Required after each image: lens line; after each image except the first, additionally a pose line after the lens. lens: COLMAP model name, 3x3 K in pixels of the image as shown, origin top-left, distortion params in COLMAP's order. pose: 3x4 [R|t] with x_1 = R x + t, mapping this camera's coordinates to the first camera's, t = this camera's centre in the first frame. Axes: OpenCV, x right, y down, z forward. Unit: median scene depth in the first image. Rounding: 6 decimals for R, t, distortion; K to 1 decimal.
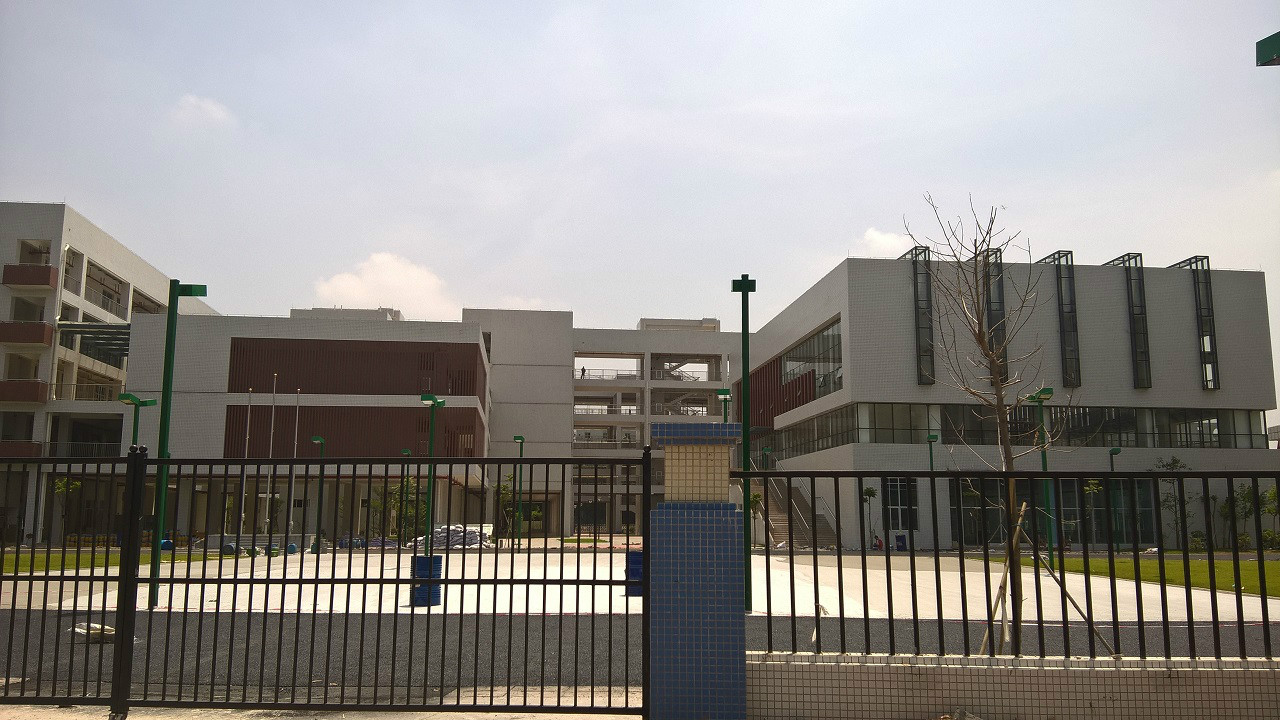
lens RADIAL K [[1147.2, 0, 640.0], [0, 1147.2, 360.0], [0, 0, 1]] dist [0.171306, -0.478600]
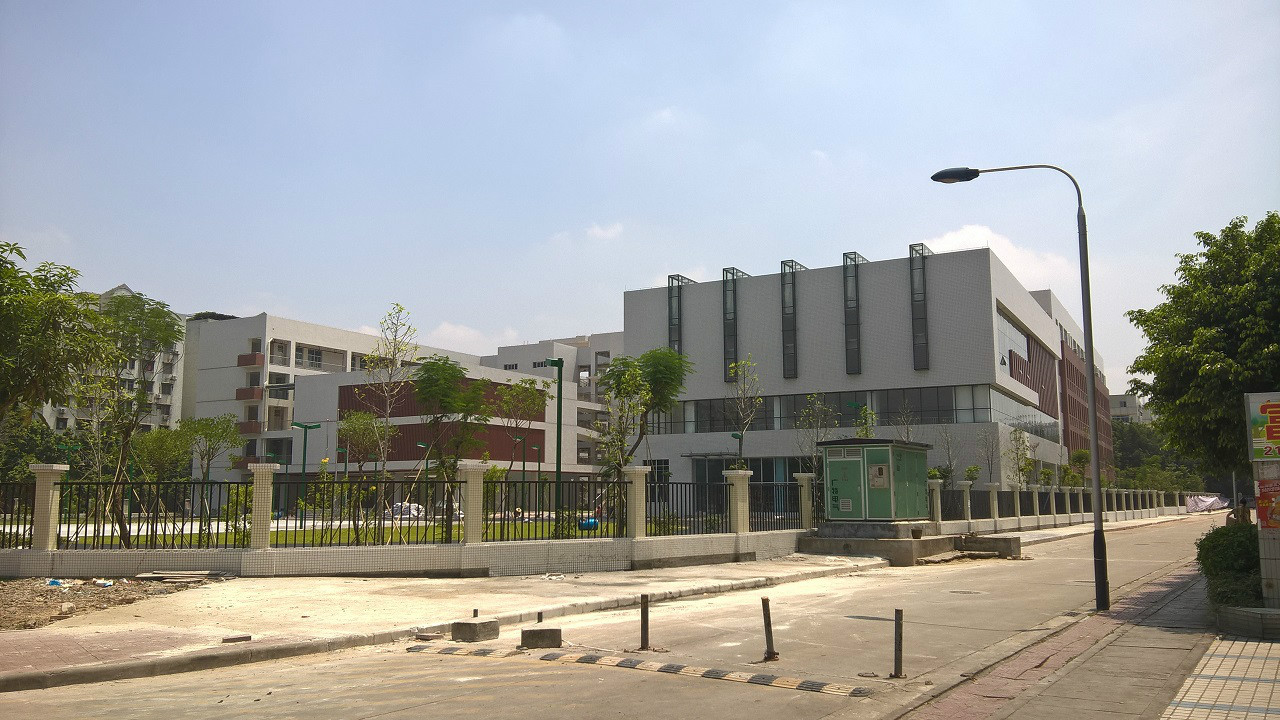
lens RADIAL K [[1007.5, 0, 640.0], [0, 1007.5, 360.0], [0, 0, 1]] dist [0.142652, -0.289062]
pose [[0.836873, -0.087828, -0.540306, 0.737494], [0.089827, 0.995698, -0.022723, 0.013566], [0.539977, -0.029518, 0.841162, 0.066095]]
